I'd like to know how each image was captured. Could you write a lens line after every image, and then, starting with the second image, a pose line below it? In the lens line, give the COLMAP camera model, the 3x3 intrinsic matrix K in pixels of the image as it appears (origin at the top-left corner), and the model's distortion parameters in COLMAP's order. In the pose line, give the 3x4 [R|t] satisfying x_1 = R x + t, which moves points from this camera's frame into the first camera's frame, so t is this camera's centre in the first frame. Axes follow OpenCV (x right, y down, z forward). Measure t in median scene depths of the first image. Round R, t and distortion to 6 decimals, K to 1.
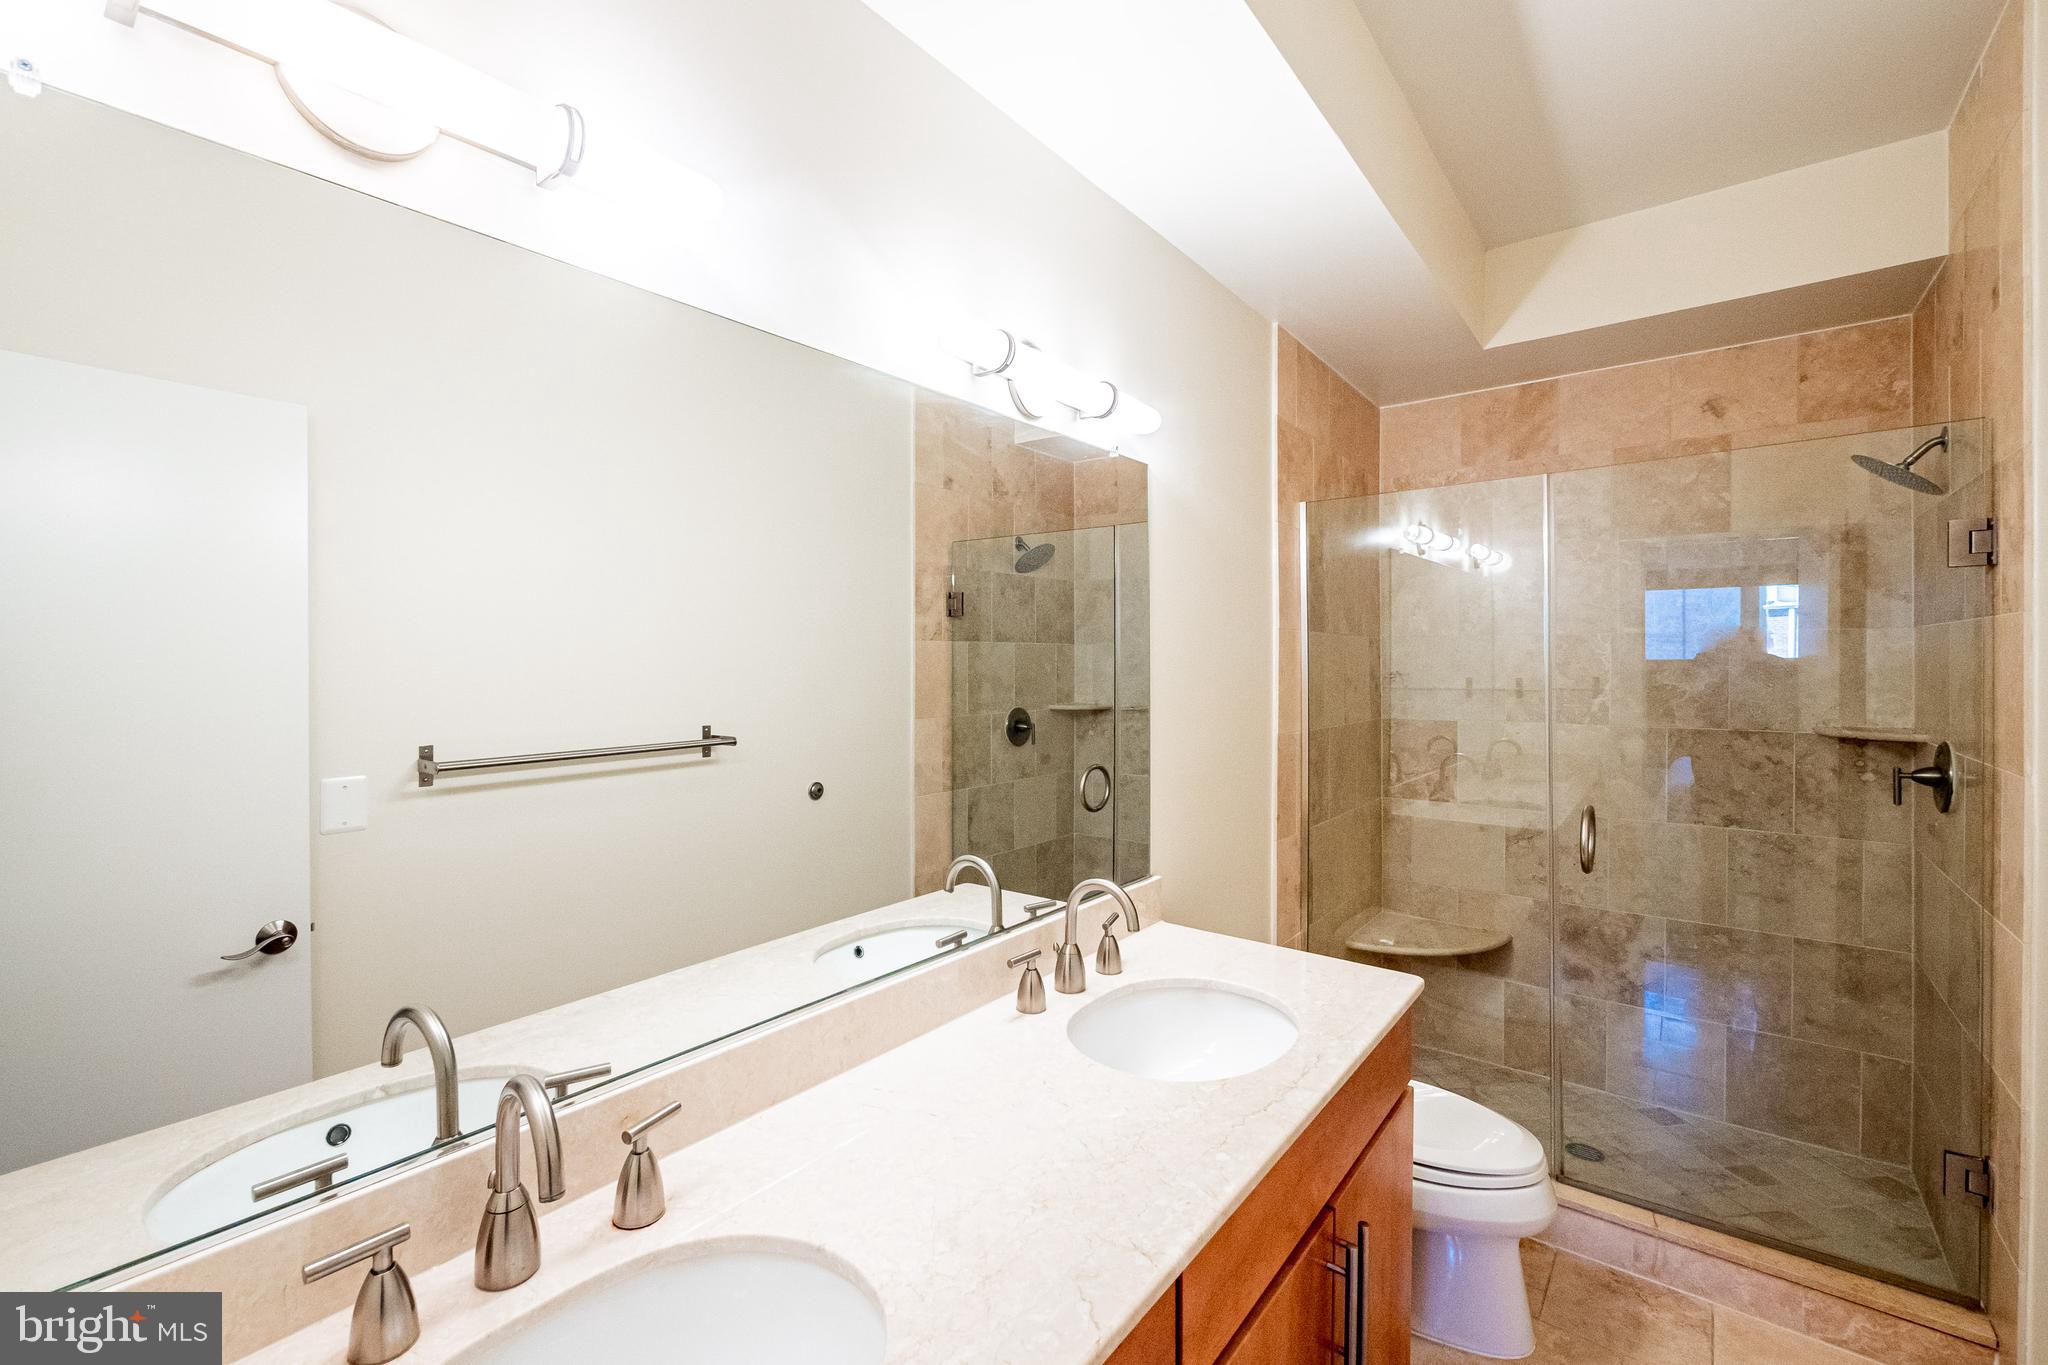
lens RADIAL K [[870.4, 0, 1031.4], [0, 870.4, 674.4], [0, 0, 1]] dist [-0.000413, 0.000125]
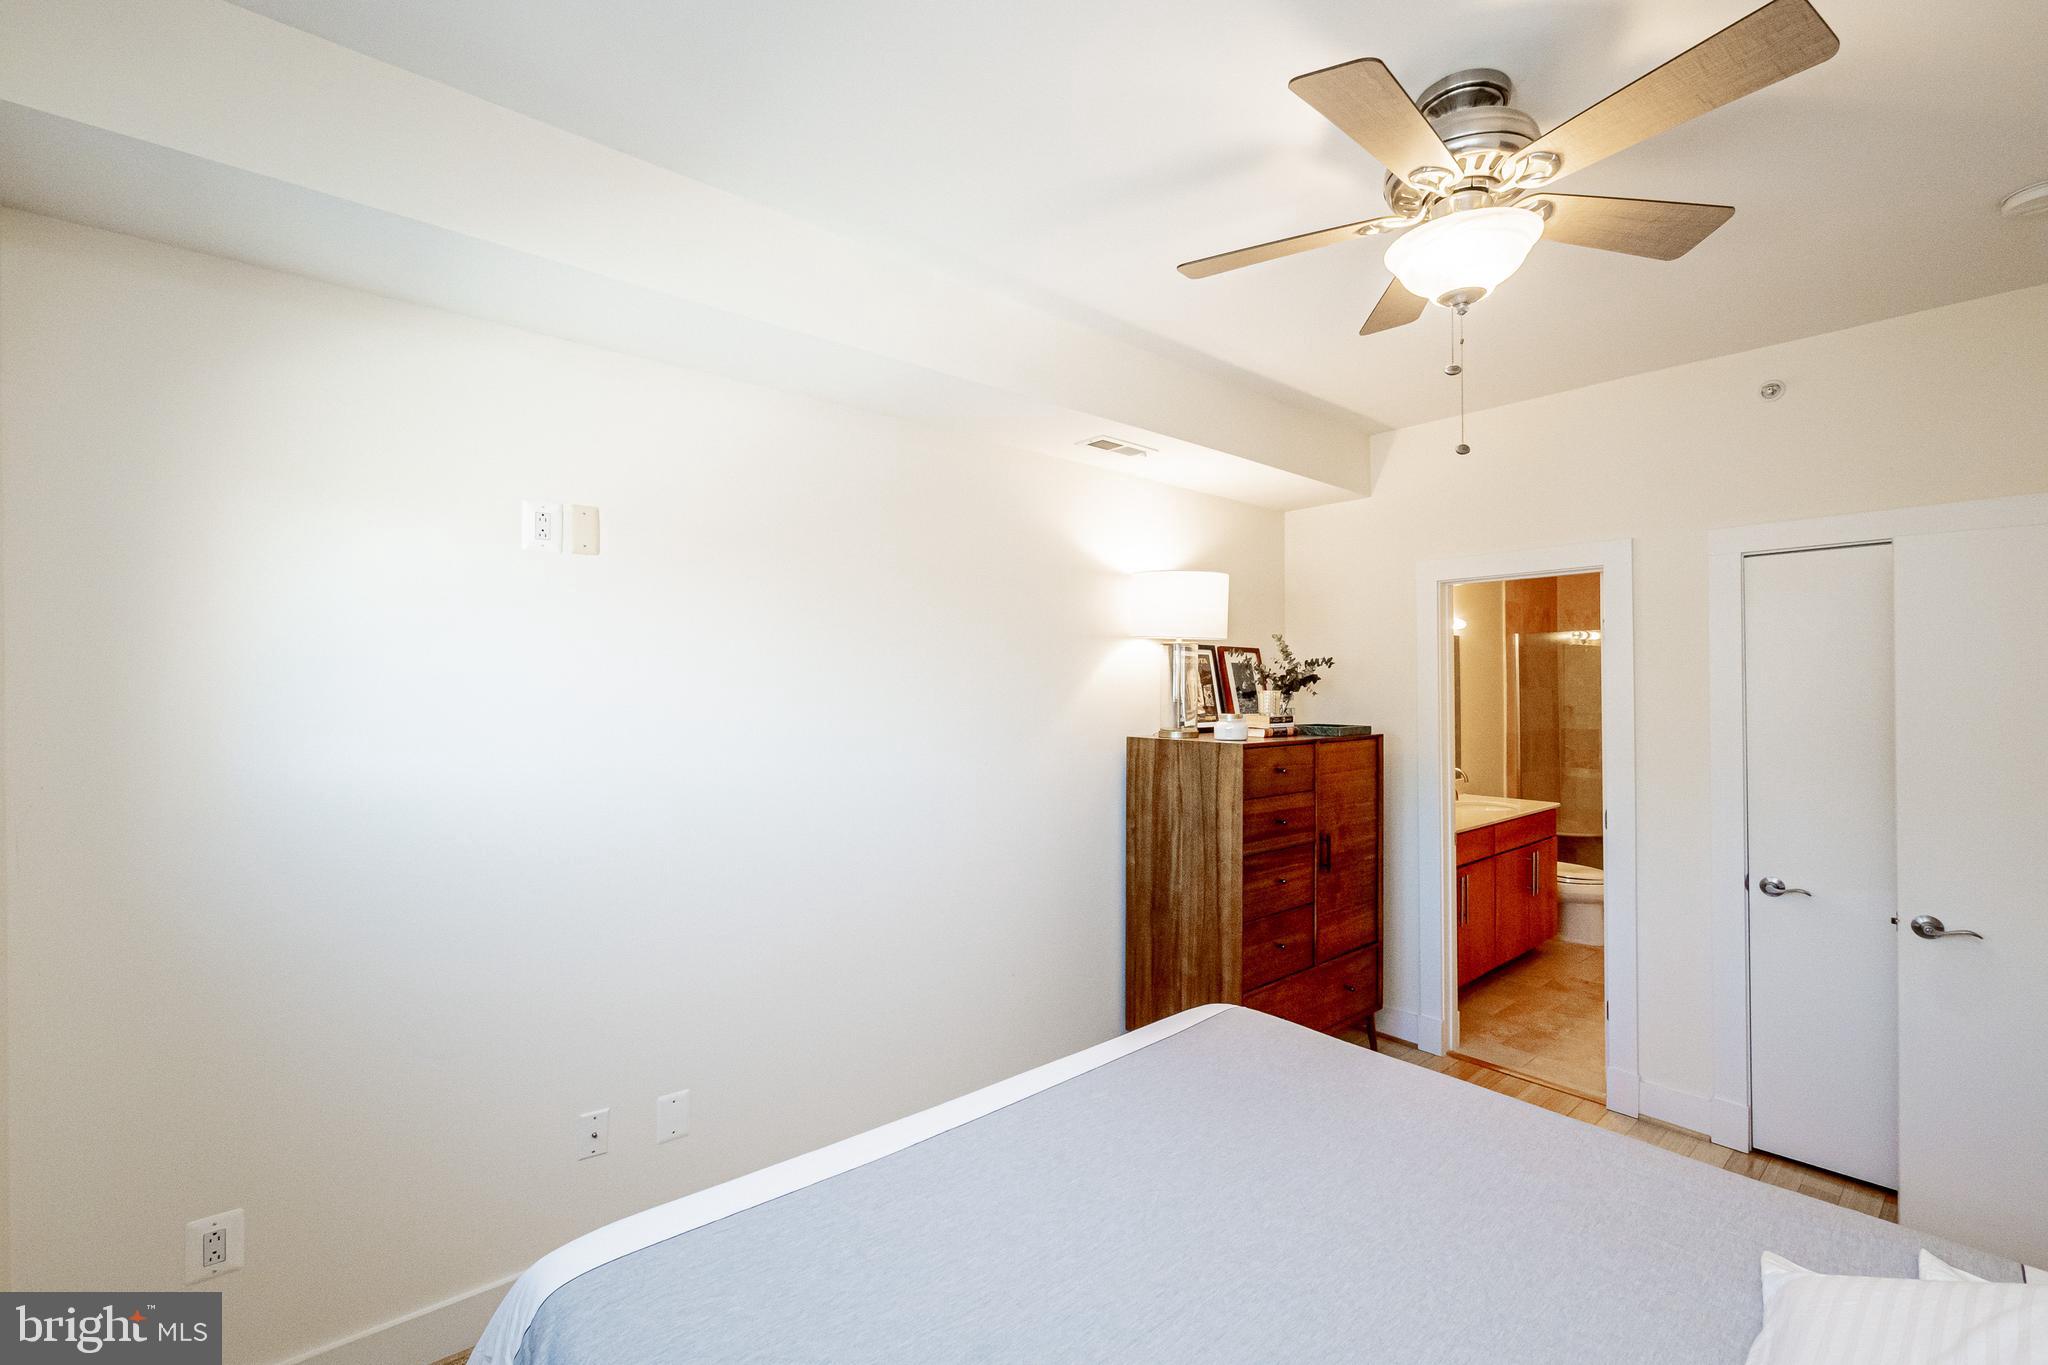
lens RADIAL K [[901.8, 0, 1074.5], [0, 901.8, 676.2], [0, 0, 1]] dist [0.002577, 0.000822]
pose [[0.986979, -0.003243, -0.160814, -0.486112], [0.000102, 0.999809, -0.019538, -0.037325], [0.160846, 0.019268, 0.986791, -1.630361]]
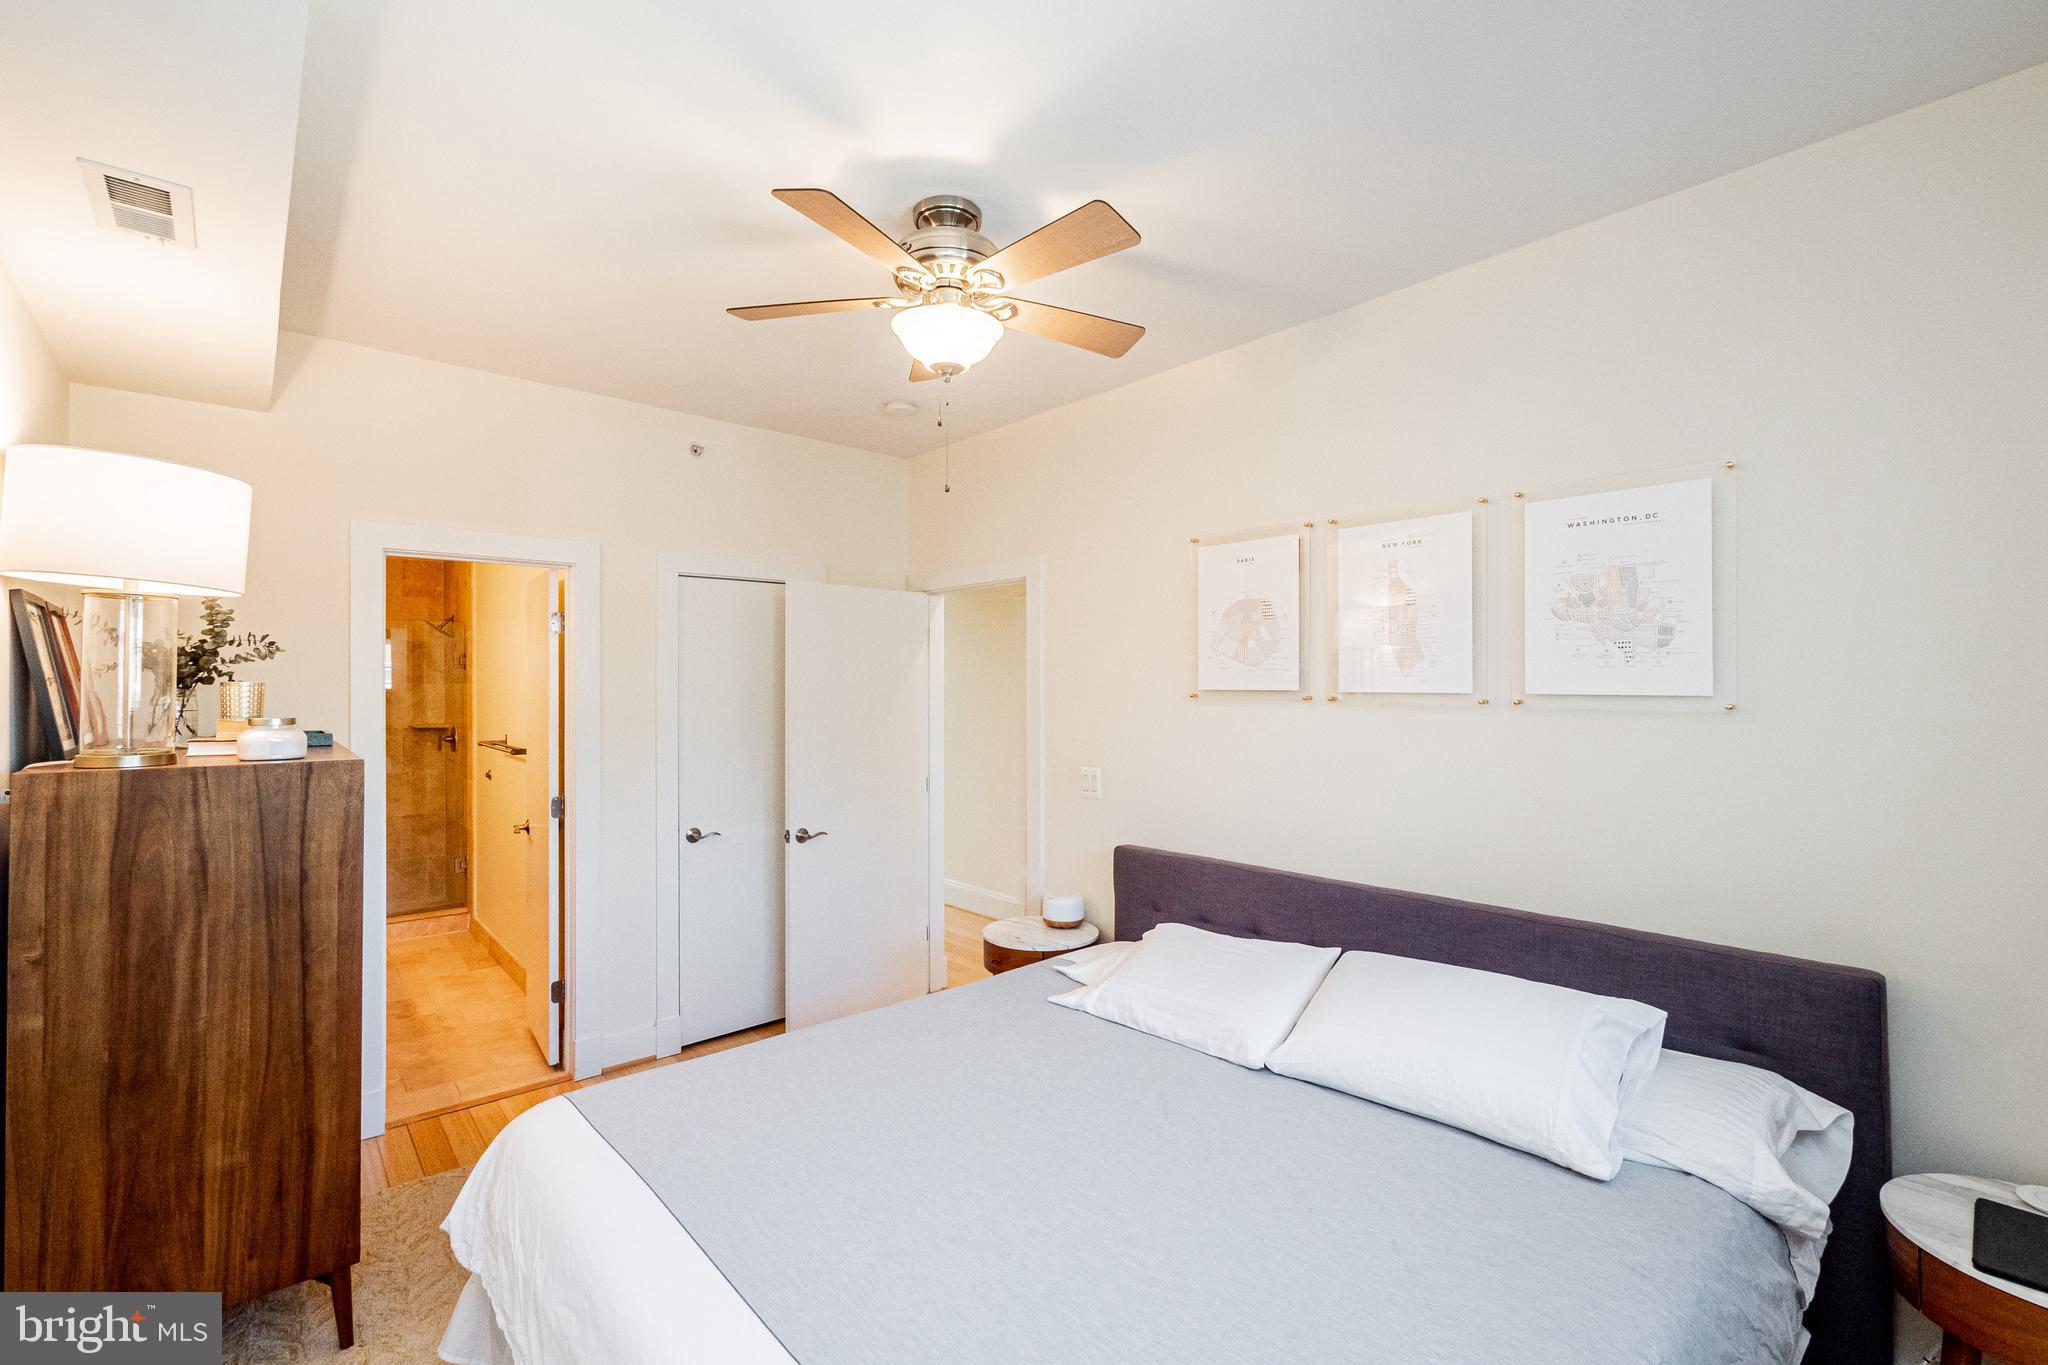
lens RADIAL K [[865.8, 0, 1017.5], [0, 865.8, 702.6], [0, 0, 1]] dist [-0.000717, -0.000031]
pose [[0.171813, -0.013264, 0.985040, -1.160672], [0.002537, 0.999912, 0.013021, -0.029326], [-0.985126, 0.000262, 0.171832, -1.066073]]
